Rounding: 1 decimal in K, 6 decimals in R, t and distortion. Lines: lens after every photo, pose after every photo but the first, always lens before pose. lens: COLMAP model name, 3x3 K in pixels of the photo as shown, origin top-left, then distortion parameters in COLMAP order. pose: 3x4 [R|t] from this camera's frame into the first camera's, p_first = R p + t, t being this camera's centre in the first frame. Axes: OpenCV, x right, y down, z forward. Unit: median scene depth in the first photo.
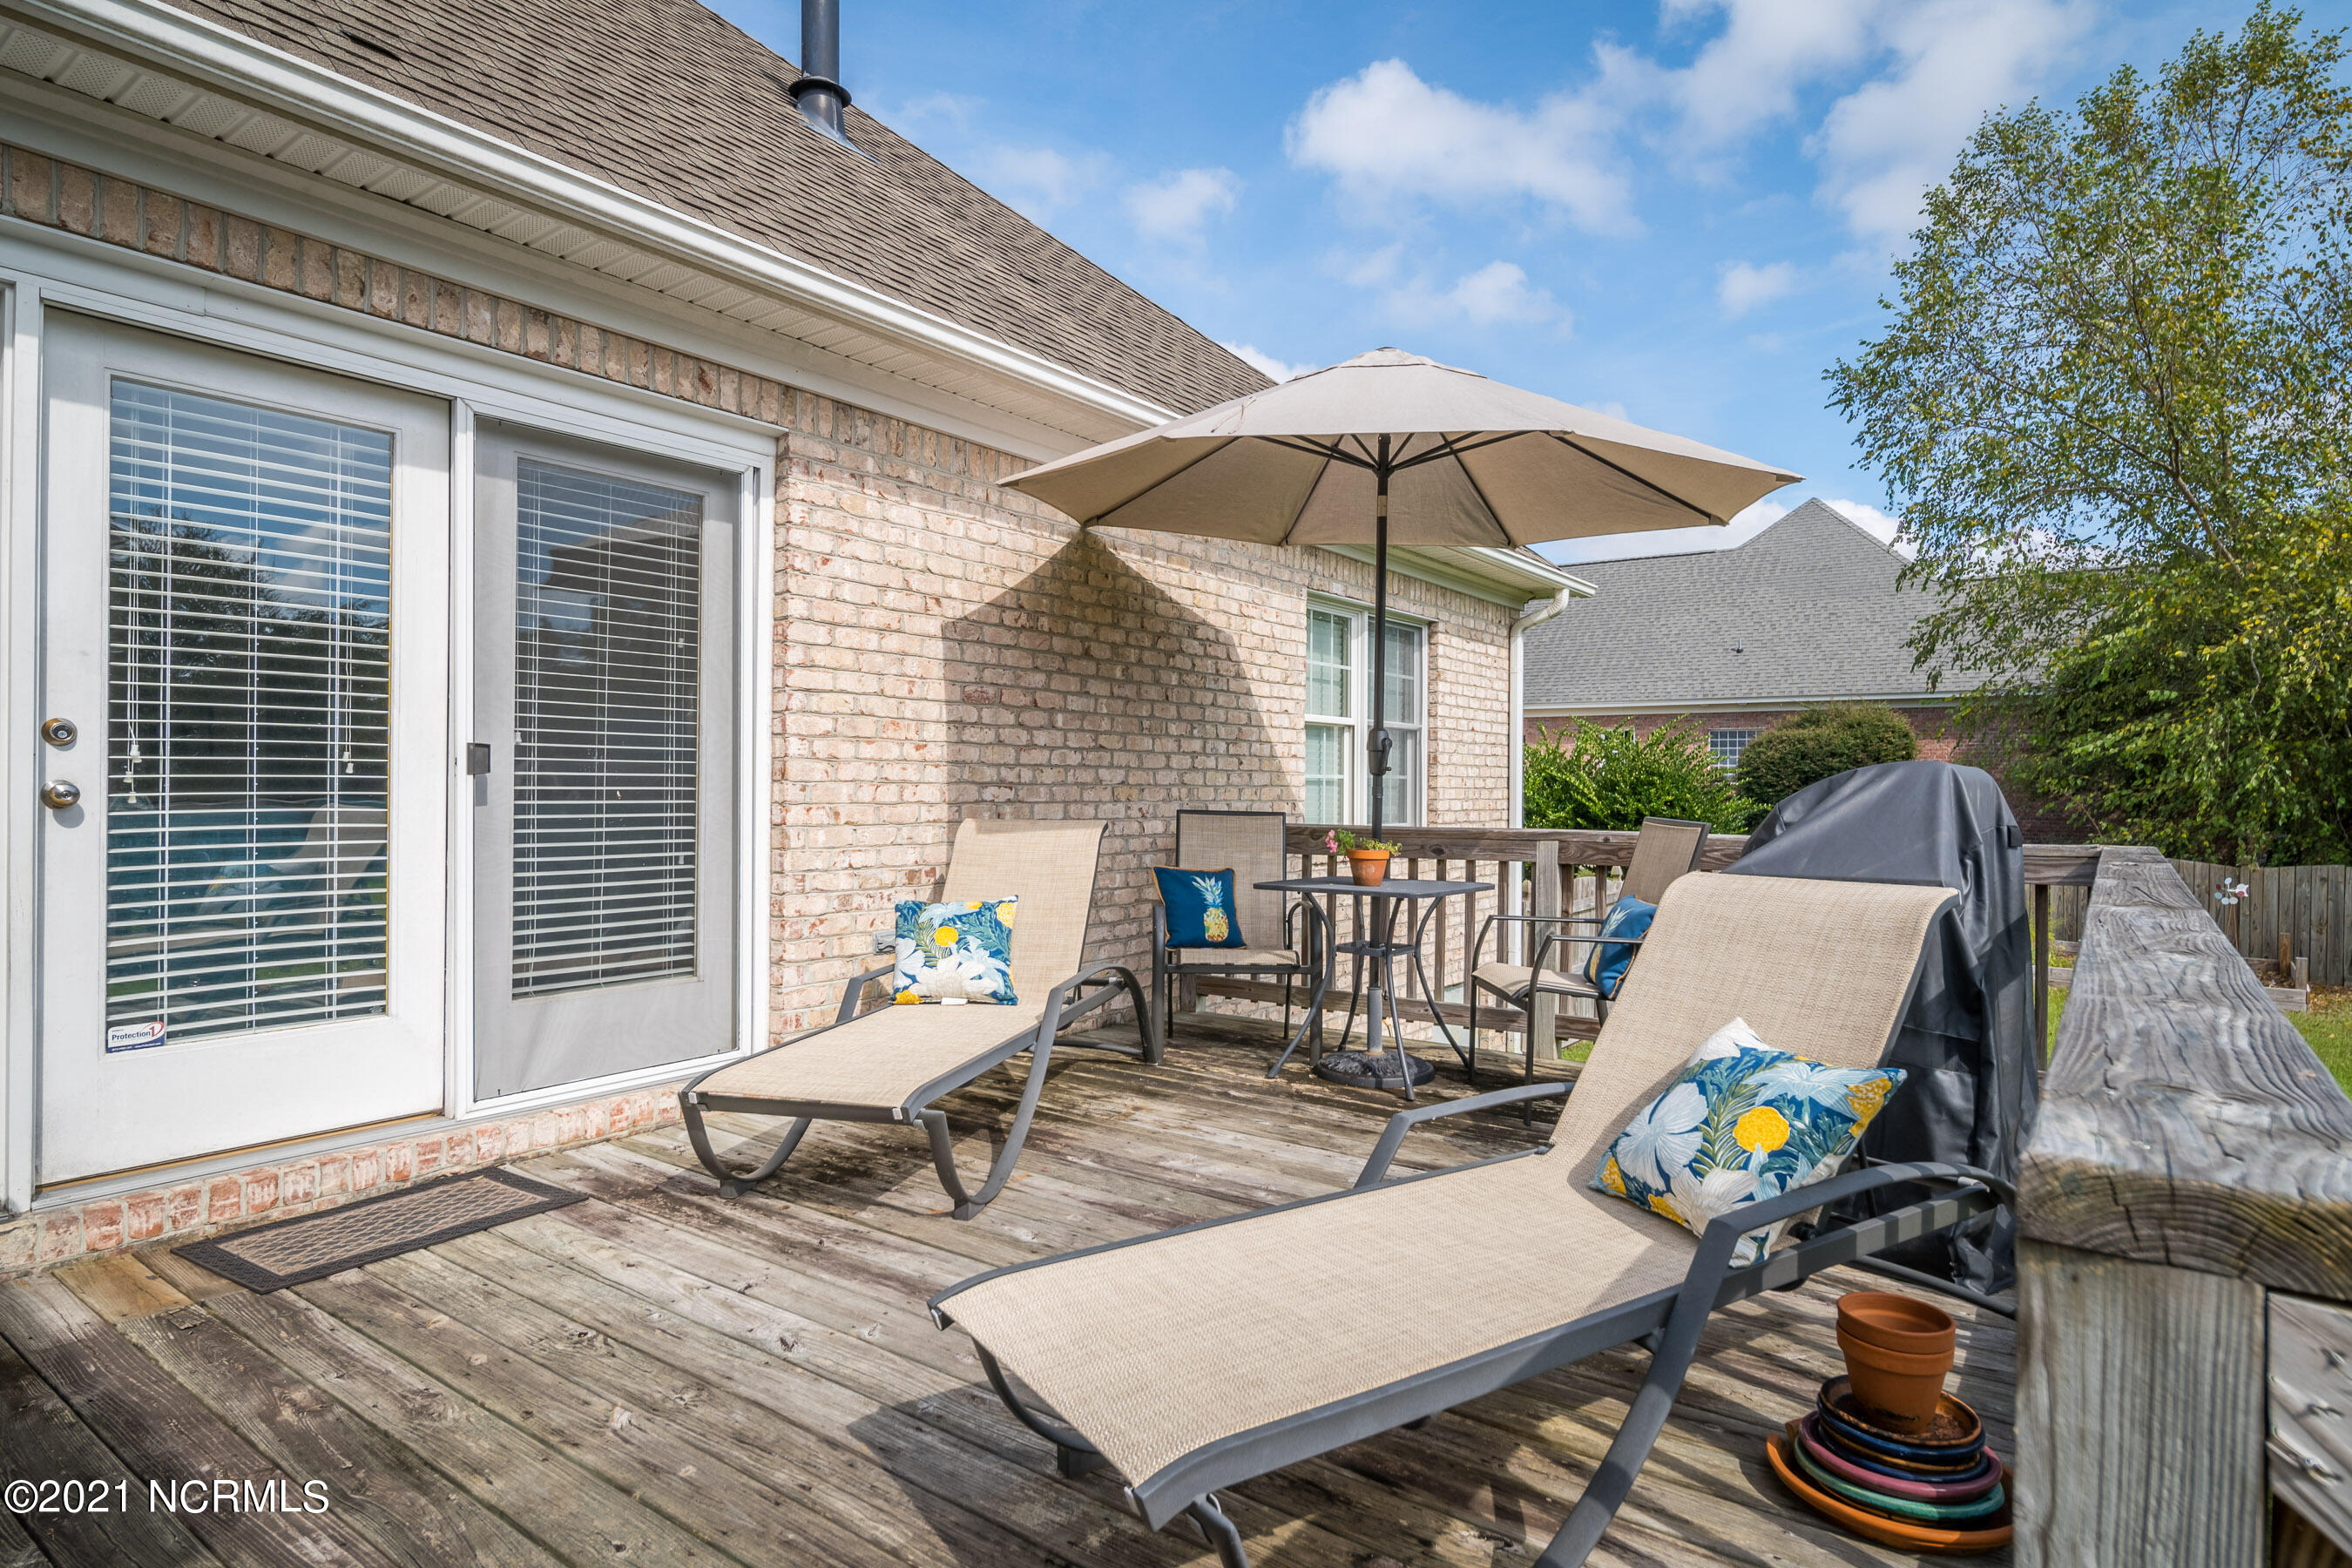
lens RADIAL K [[1269.1, 0, 1176.0], [0, 1269.1, 784.0], [0, 0, 1]] dist [-0.001117, 0.000027]
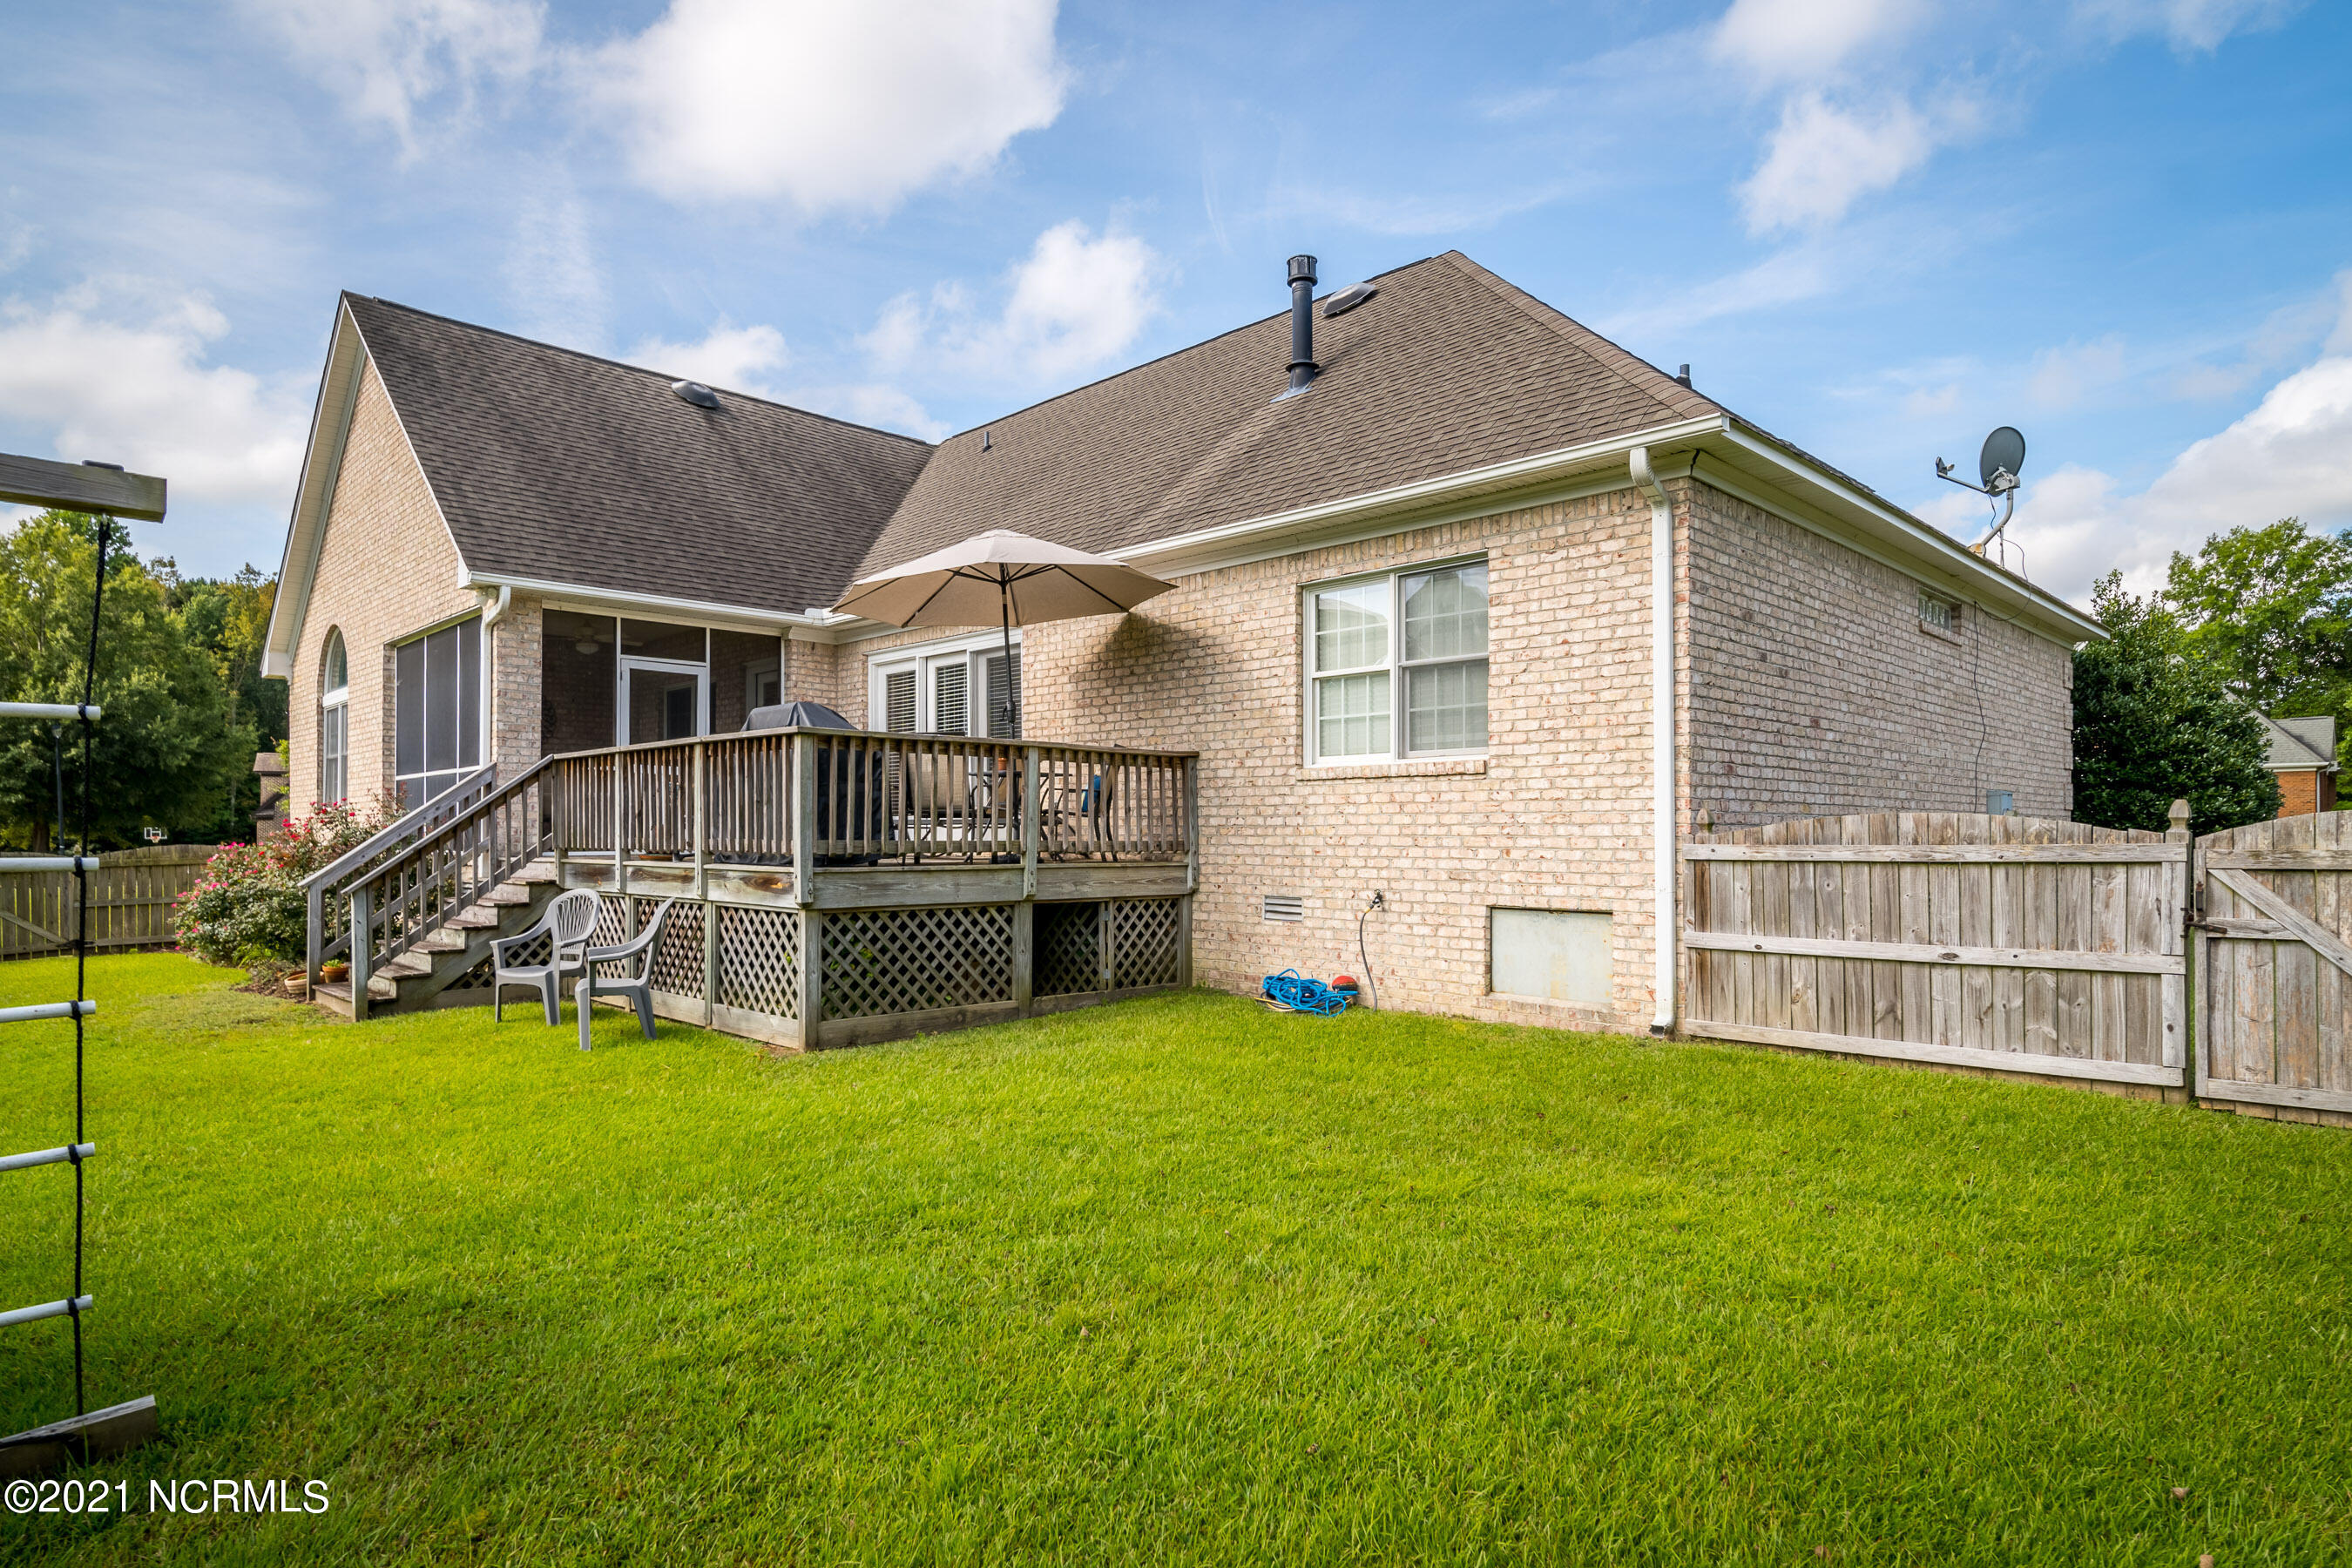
lens RADIAL K [[1281.7, 0, 1123.2], [0, 1281.7, 821.9], [0, 0, 1]] dist [-0.004252, 0.000105]
pose [[-0.173914, -0.017740, -0.984601, 2.138618], [-0.002109, 0.999842, -0.017642, 0.188110], [0.984759, -0.000992, -0.173924, 1.475924]]
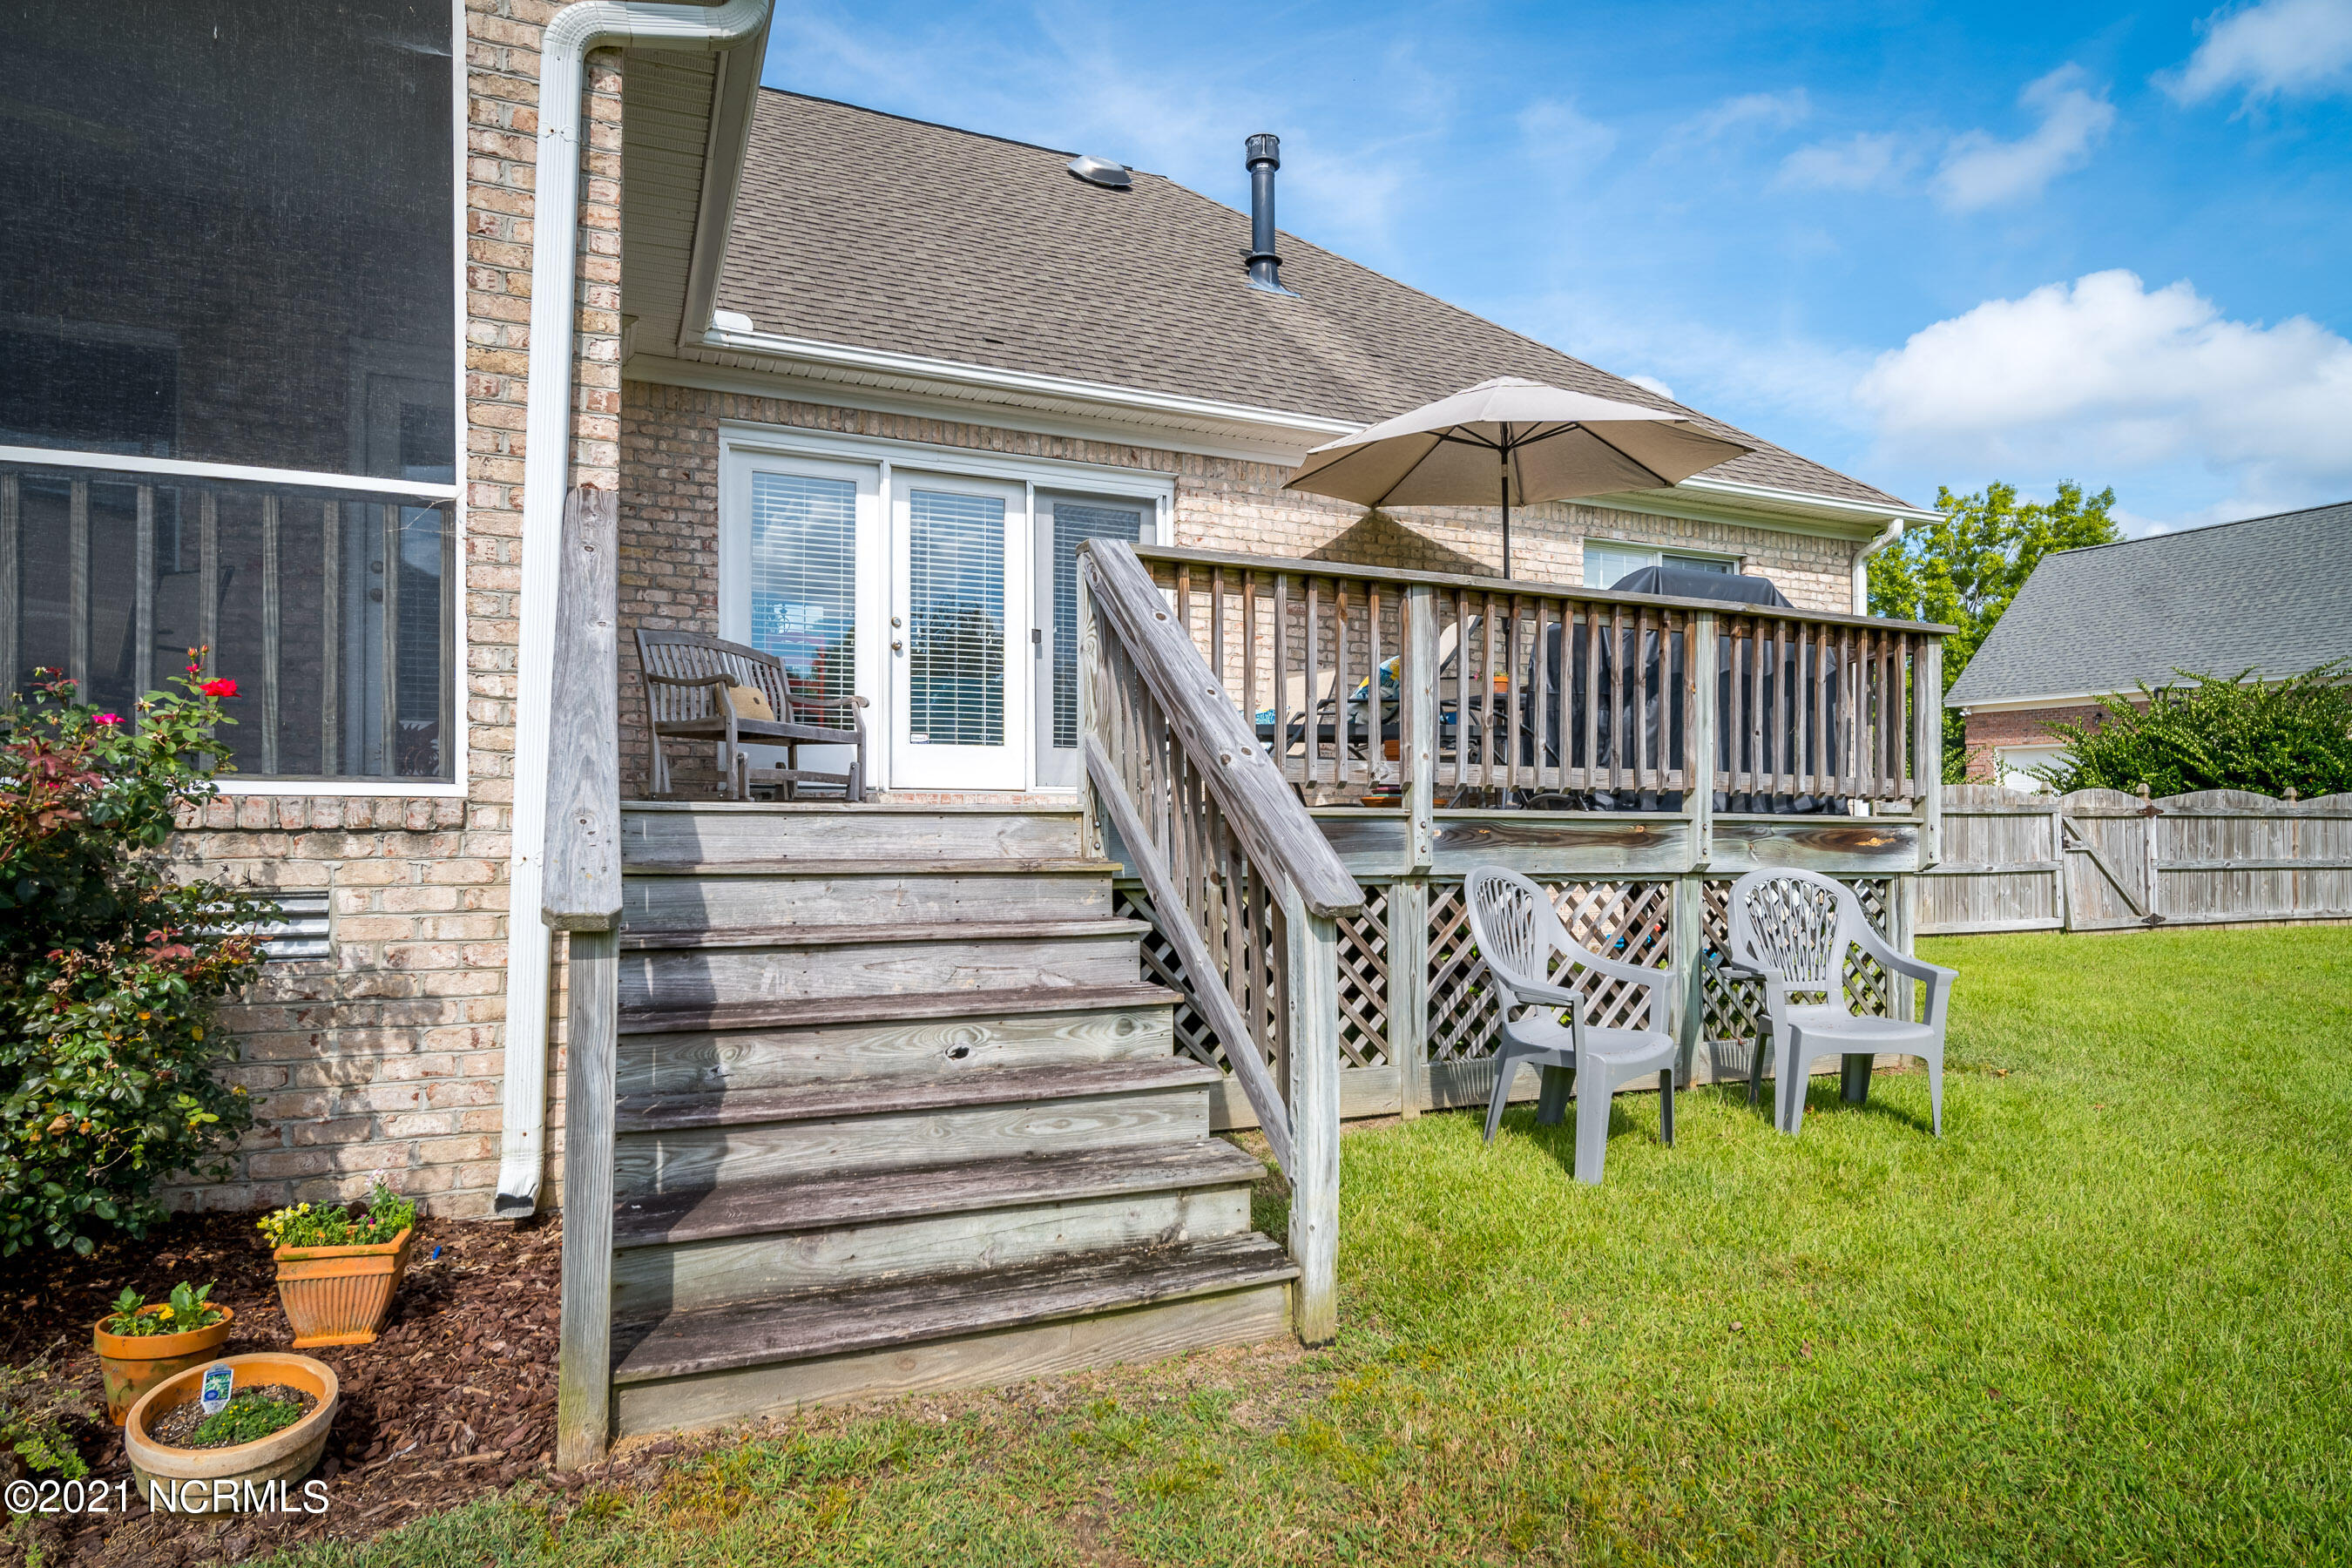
lens RADIAL K [[1325.0, 0, 1175.7], [0, 1325.0, 835.8], [0, 0, 1]] dist [0.000877, 0.000925]
pose [[0.864324, -0.000623, -0.502935, 0.624674], [0.000192, 1.000000, -0.000910, 0.245686], [0.502936, 0.000690, 0.864324, -0.676454]]
